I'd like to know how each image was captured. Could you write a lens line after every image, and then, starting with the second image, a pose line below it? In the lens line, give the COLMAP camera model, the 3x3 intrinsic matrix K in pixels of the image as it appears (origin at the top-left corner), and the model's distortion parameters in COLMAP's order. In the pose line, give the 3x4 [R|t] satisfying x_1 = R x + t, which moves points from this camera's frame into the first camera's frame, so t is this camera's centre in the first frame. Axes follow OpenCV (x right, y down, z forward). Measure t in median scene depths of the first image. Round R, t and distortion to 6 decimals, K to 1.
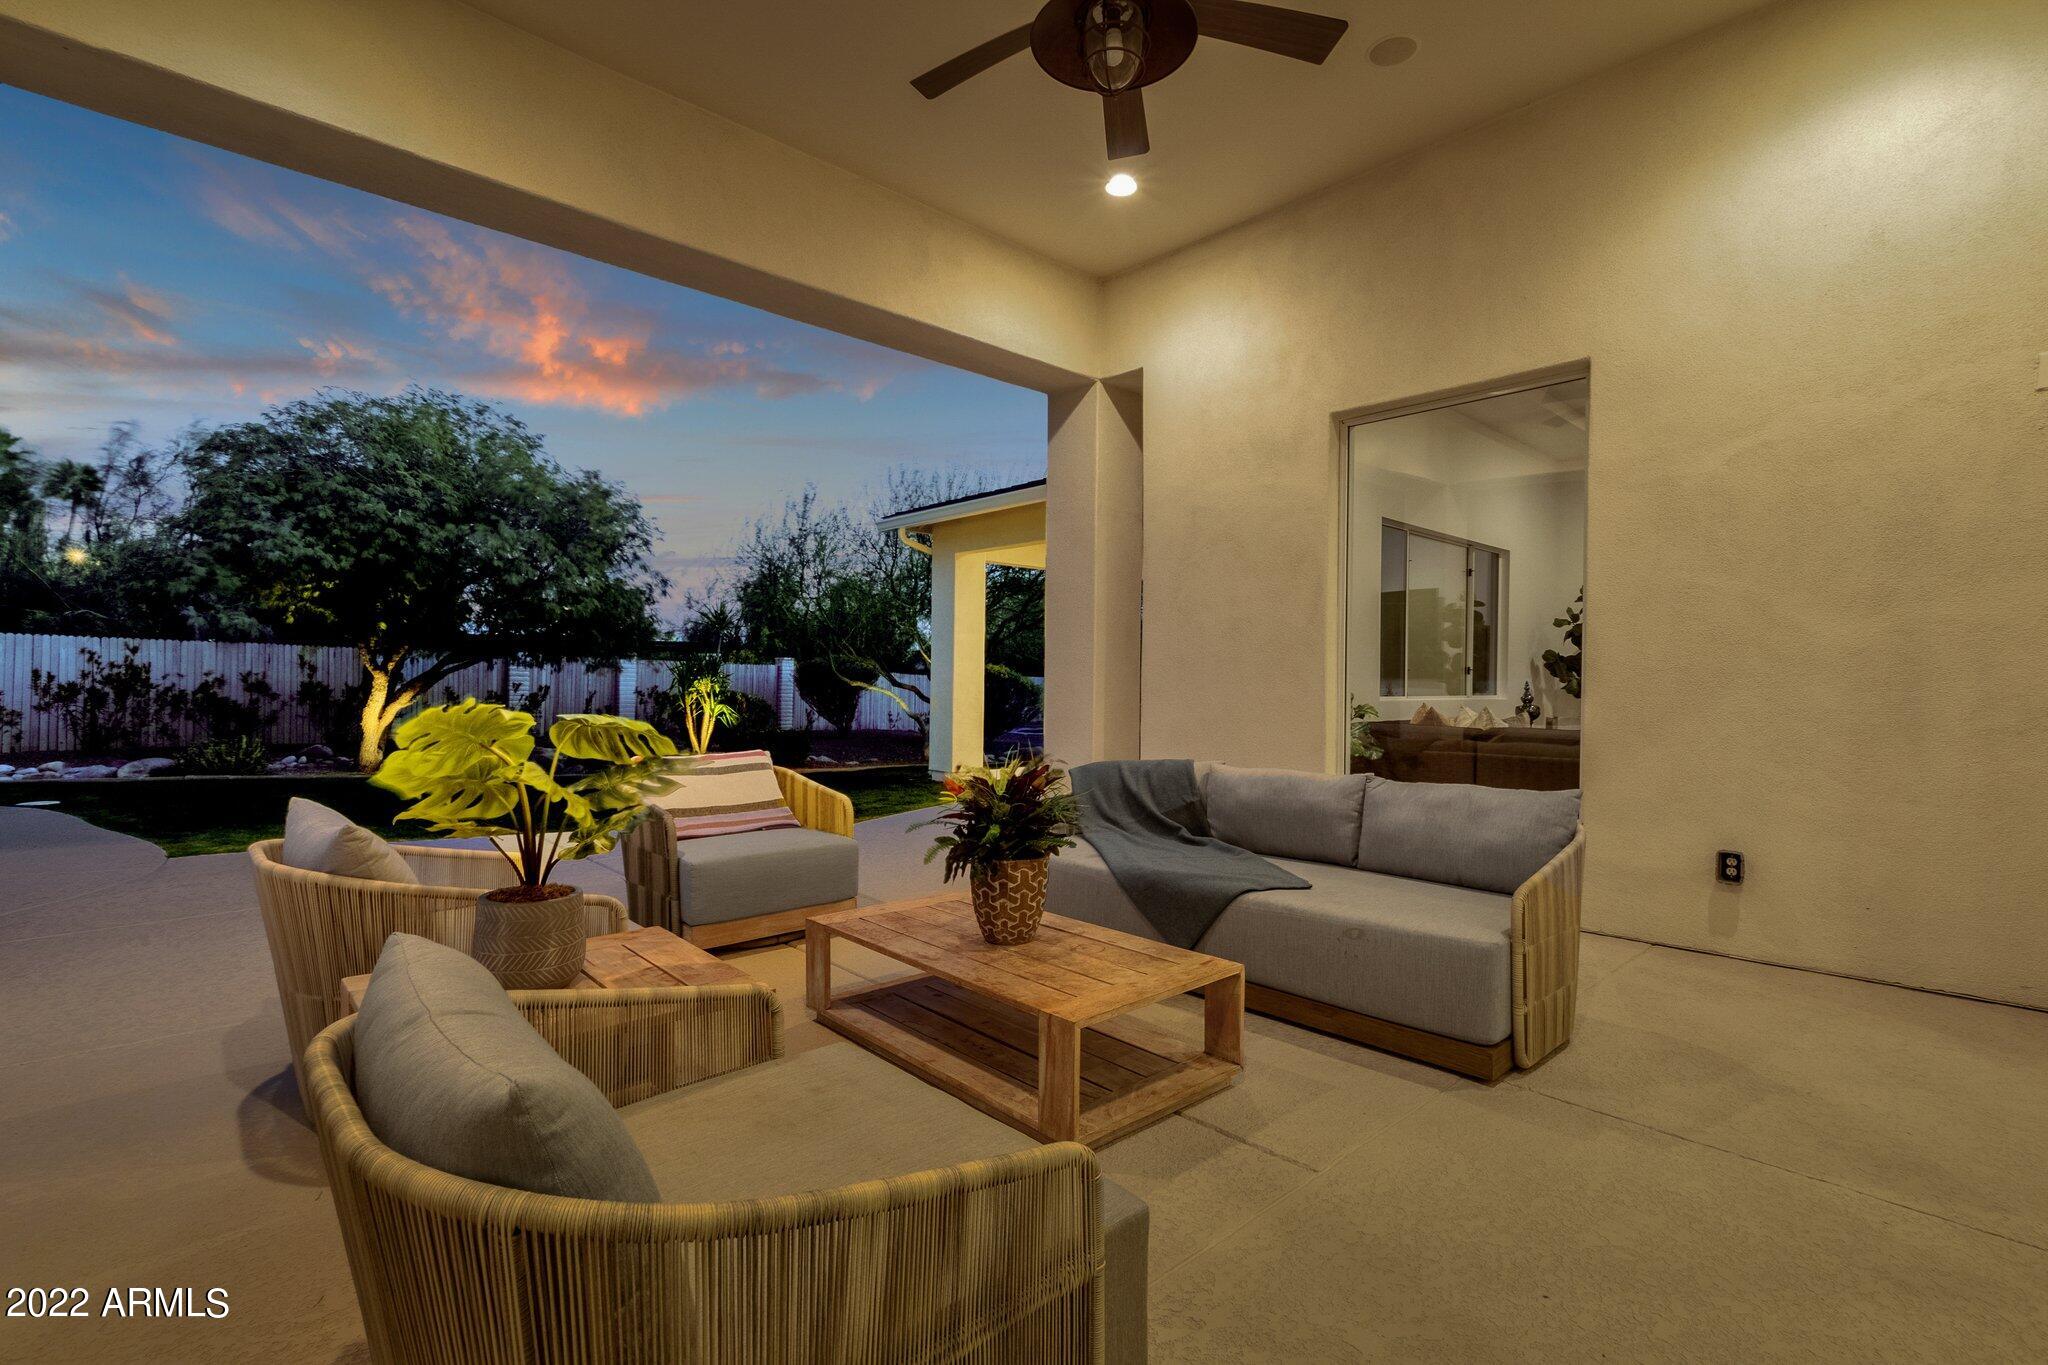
lens RADIAL K [[933.0, 0, 1030.1], [0, 933.0, 684.6], [0, 0, 1]] dist [0.002586, -0.001144]
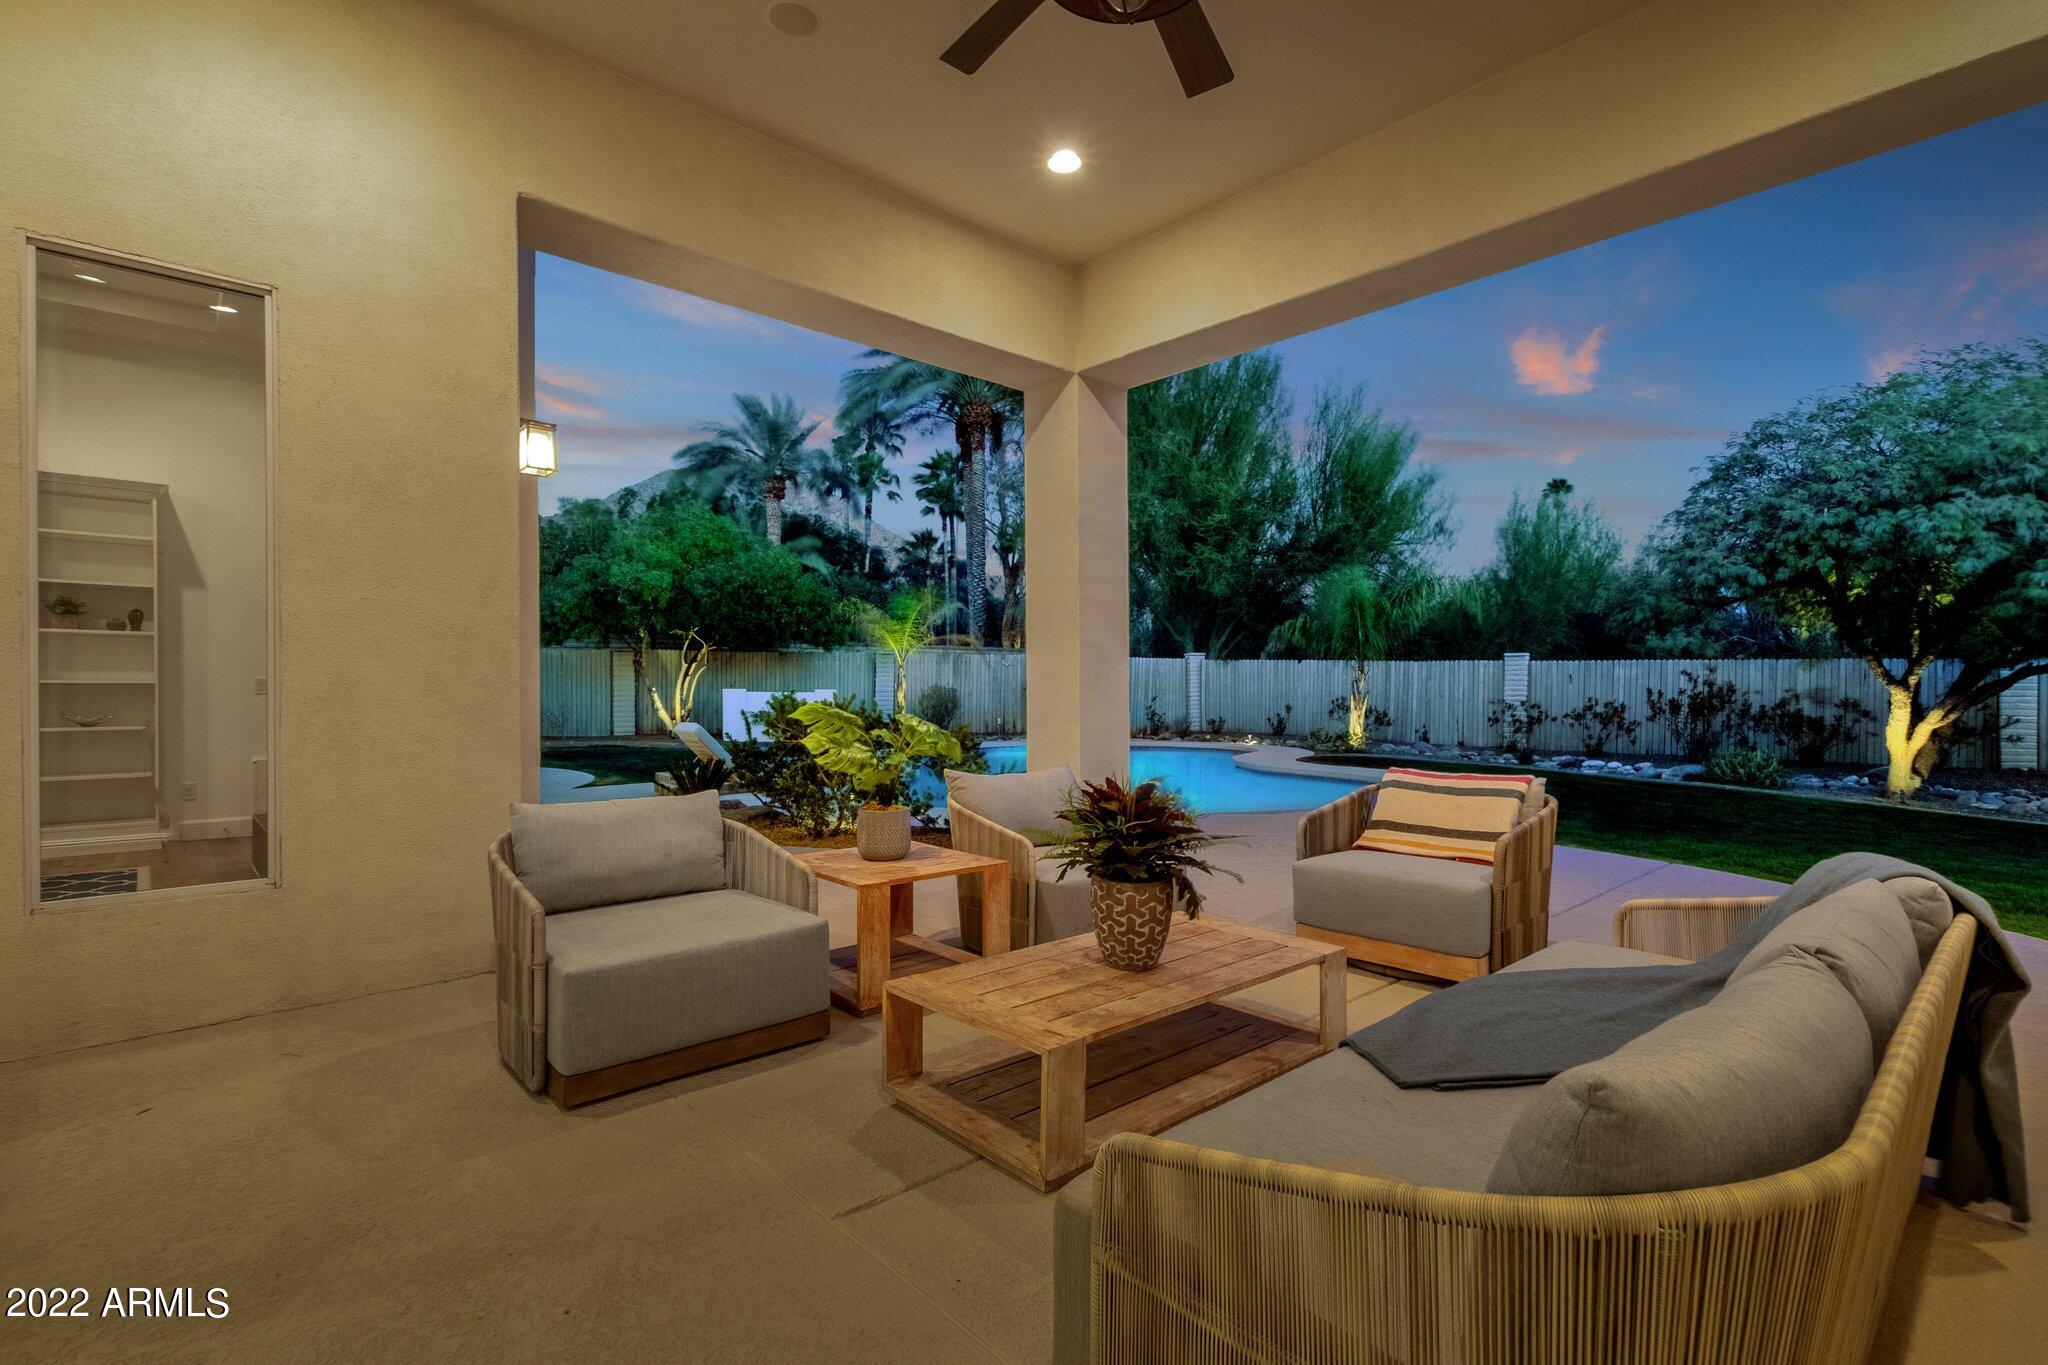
lens RADIAL K [[933.0, 0, 1030.1], [0, 933.0, 684.6], [0, 0, 1]] dist [0.002586, -0.001144]
pose [[0.001878, -0.012257, -0.999923, 0.187372], [-0.006282, 0.999905, -0.012269, -0.000029], [0.999979, 0.006304, 0.001801, 0.179426]]
